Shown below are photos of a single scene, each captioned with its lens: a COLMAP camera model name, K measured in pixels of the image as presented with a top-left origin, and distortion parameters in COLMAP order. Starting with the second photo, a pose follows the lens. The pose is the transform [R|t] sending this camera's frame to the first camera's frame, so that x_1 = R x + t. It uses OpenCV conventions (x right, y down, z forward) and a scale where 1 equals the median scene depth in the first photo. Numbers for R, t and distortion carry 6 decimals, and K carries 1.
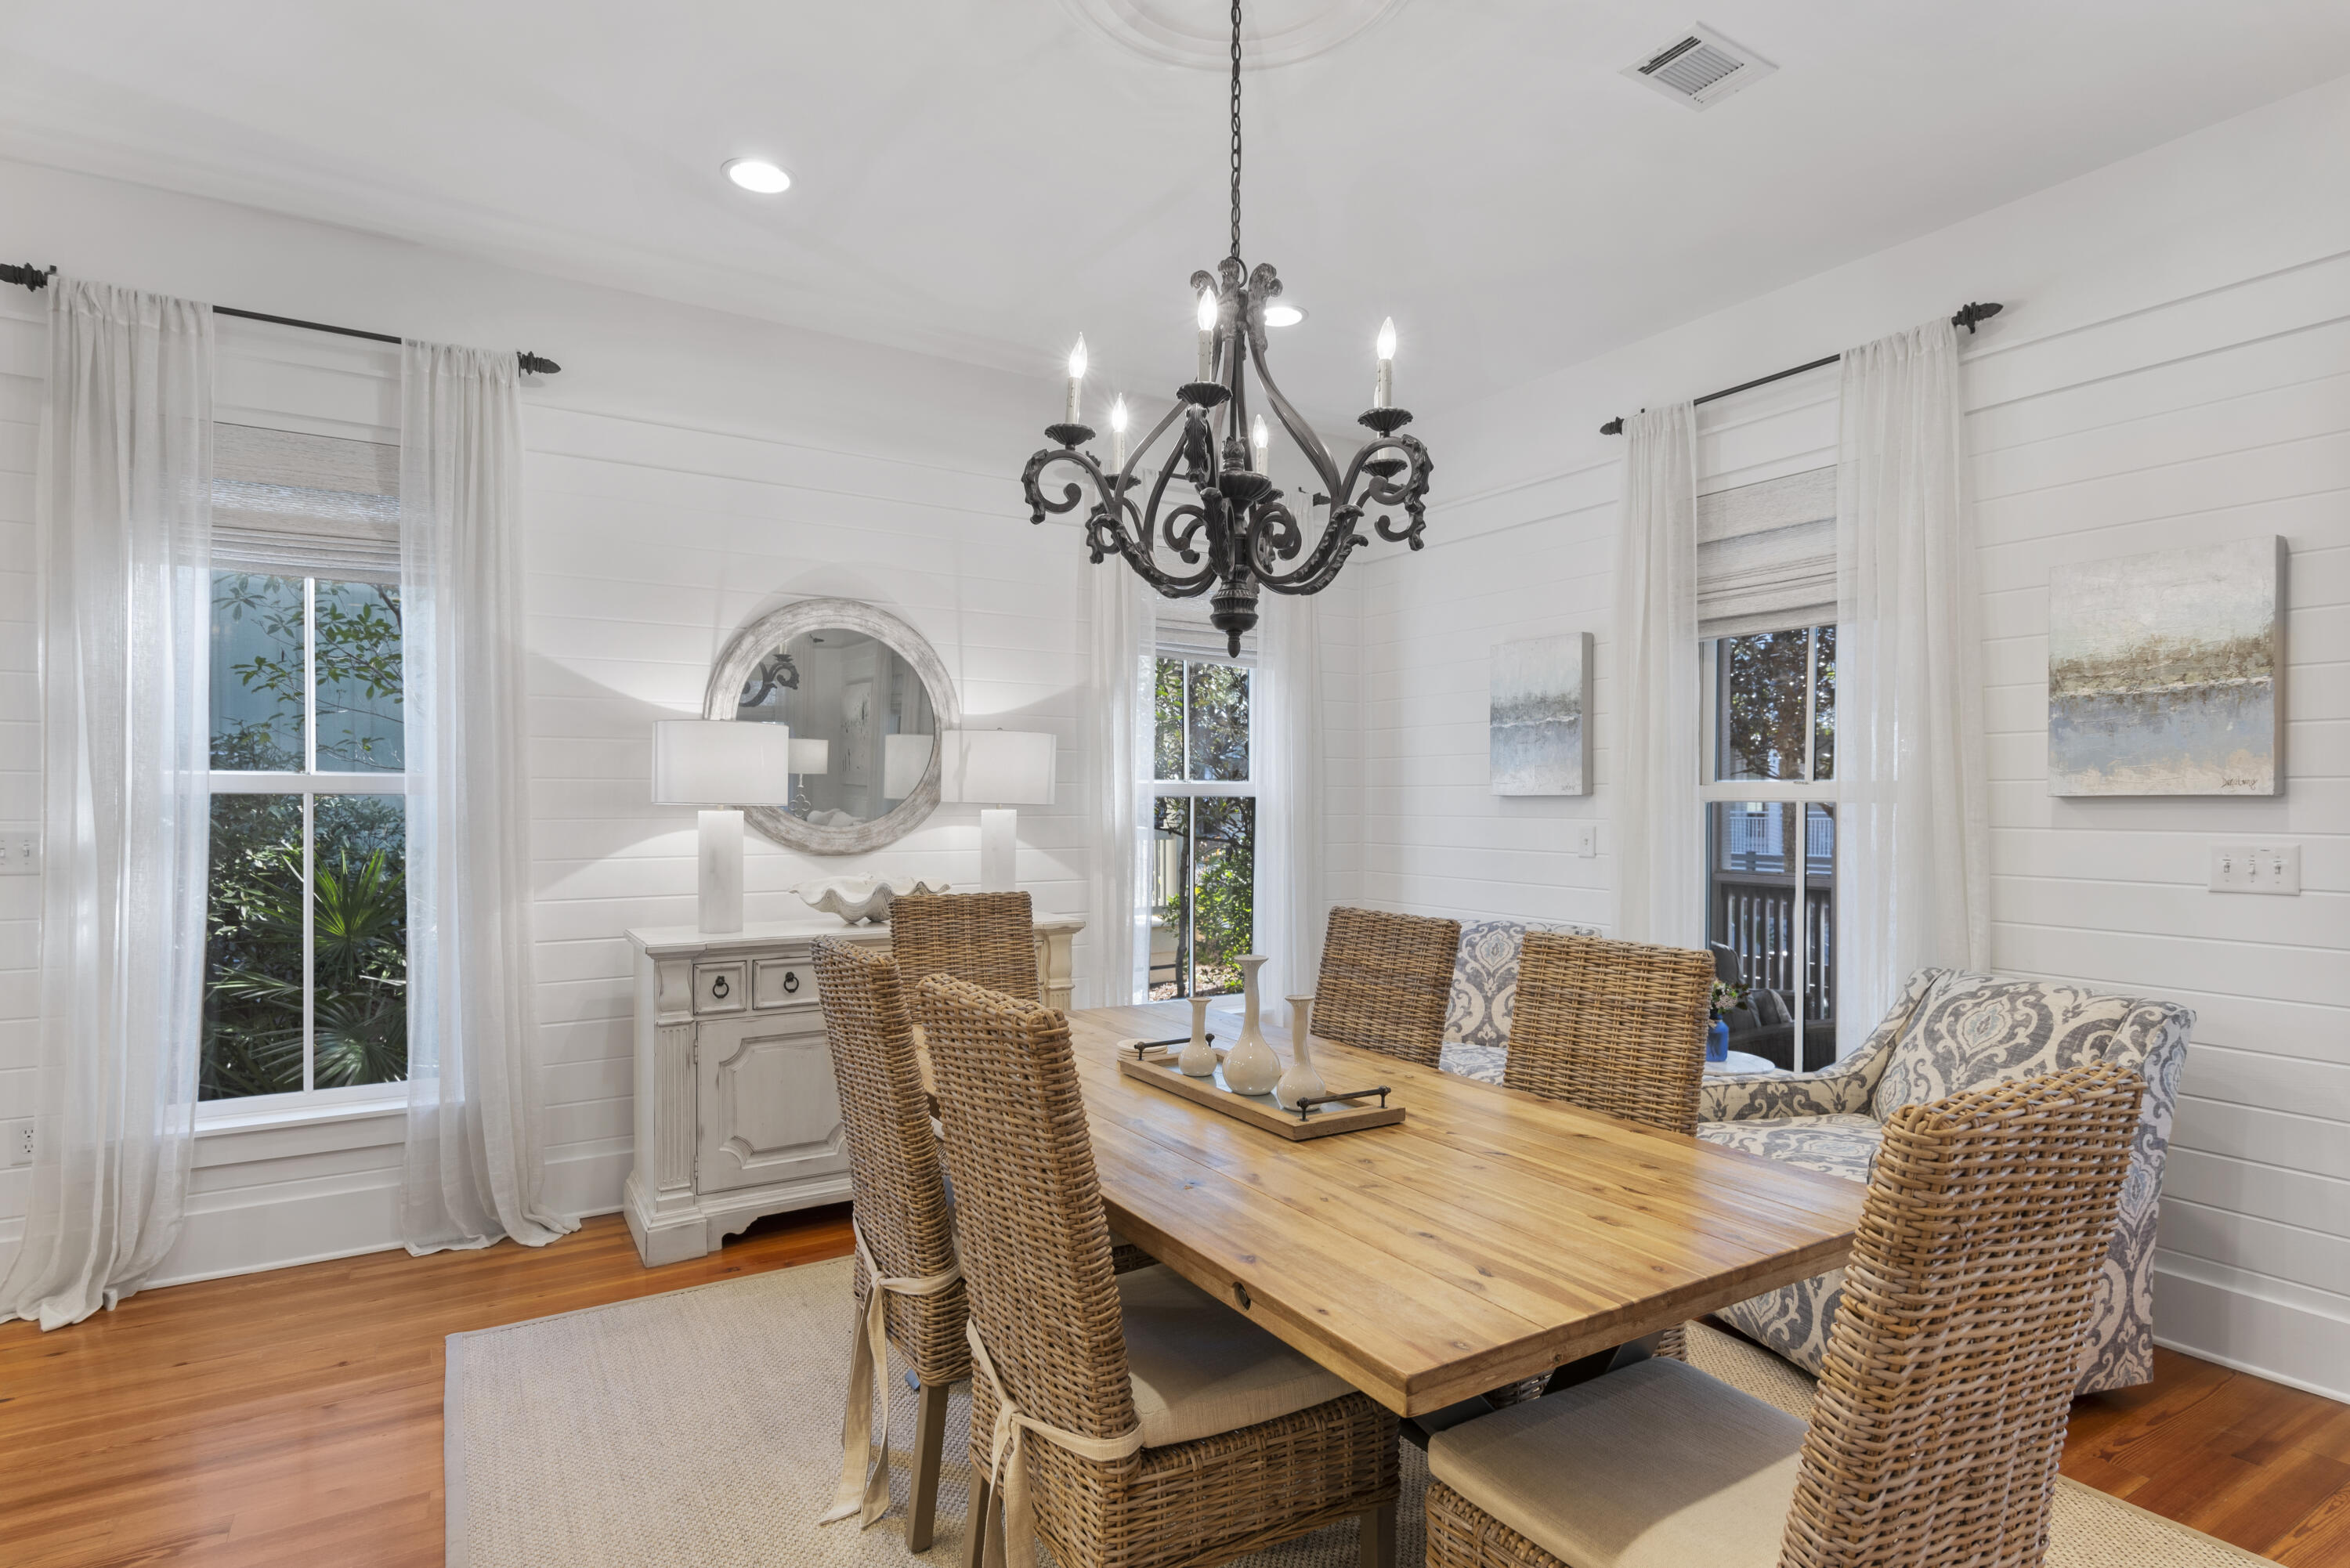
lens RADIAL K [[1235.2, 0, 1184.4], [0, 1235.2, 802.3], [0, 0, 1]] dist [0.000513, -0.000038]
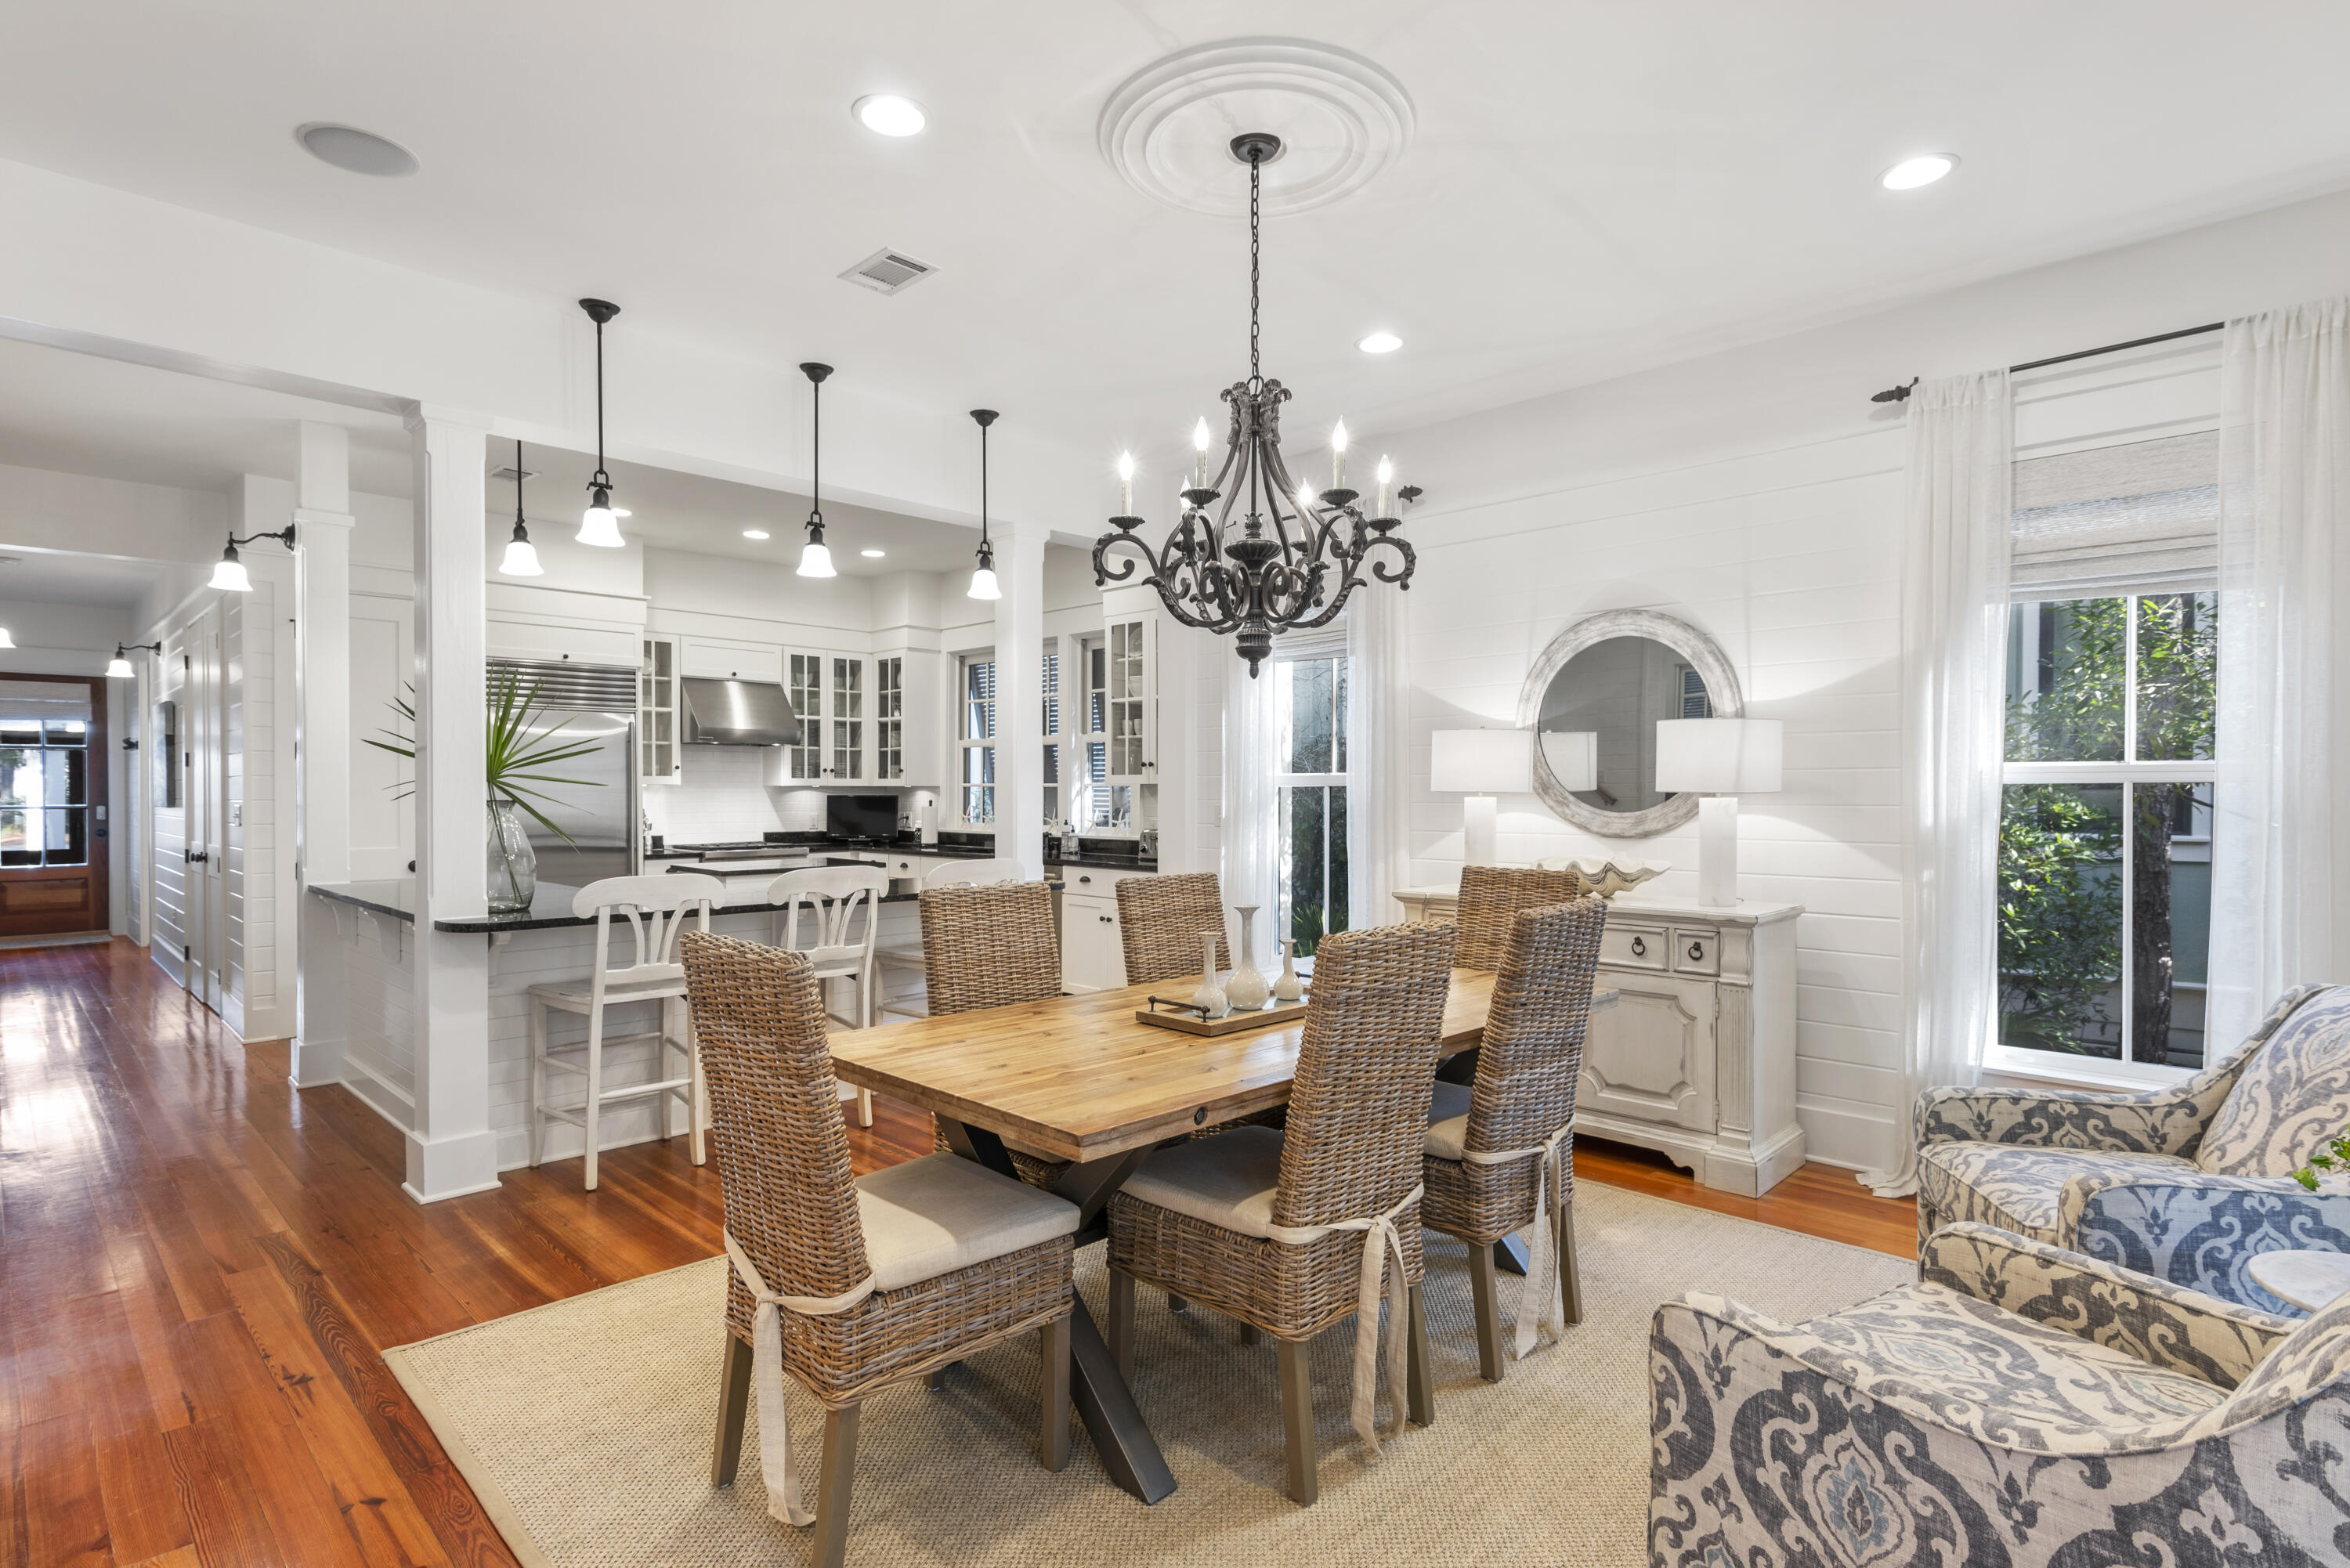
lens RADIAL K [[1163.3, 0, 1193.7], [0, 1163.3, 780.8], [0, 0, 1]] dist [-0.003607, -0.000530]
pose [[0.237769, -0.002551, -0.971318, 0.707619], [-0.005248, 0.999979, -0.003911, -0.005302], [0.971307, 0.006027, 0.237751, 0.347710]]
